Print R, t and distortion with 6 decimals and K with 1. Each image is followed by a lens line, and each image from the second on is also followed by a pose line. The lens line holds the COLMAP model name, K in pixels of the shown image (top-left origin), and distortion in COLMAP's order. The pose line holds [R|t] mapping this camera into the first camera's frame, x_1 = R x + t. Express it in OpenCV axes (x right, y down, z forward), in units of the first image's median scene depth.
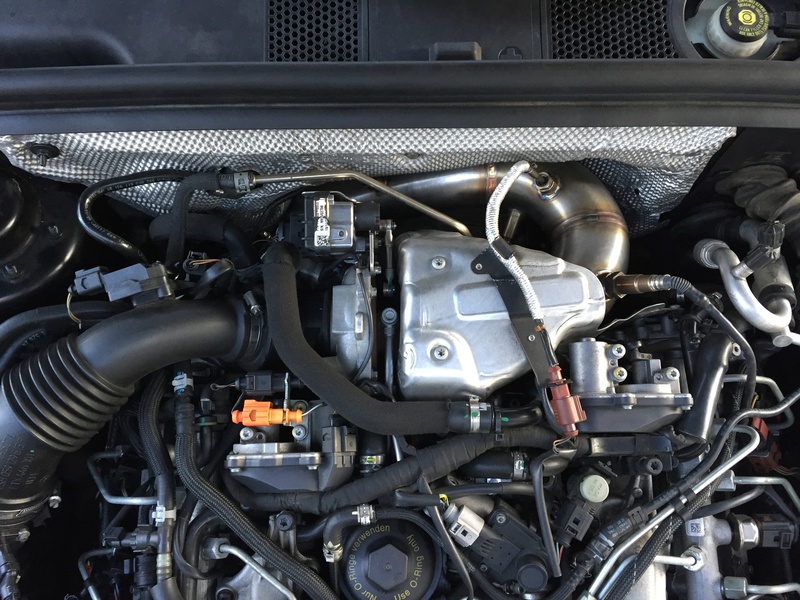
lens RADIAL K [[683.7, 0, 398.2], [0, 683.7, 299.2], [0, 0, 1]] dist [0.038032, -0.049973]
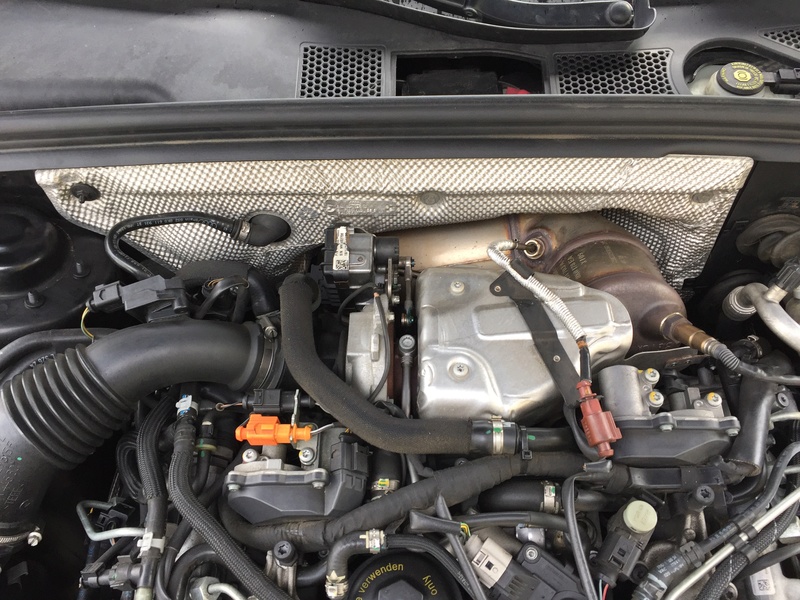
lens RADIAL K [[683.7, 0, 400.2], [0, 683.7, 297.3], [0, 0, 1]] dist [0.038032, -0.049973]
pose [[0.998887, 0.002595, -0.047087, 0.023767], [-0.017337, 0.948775, -0.315478, 0.281054], [0.043856, 0.315943, 0.947764, 0.066524]]
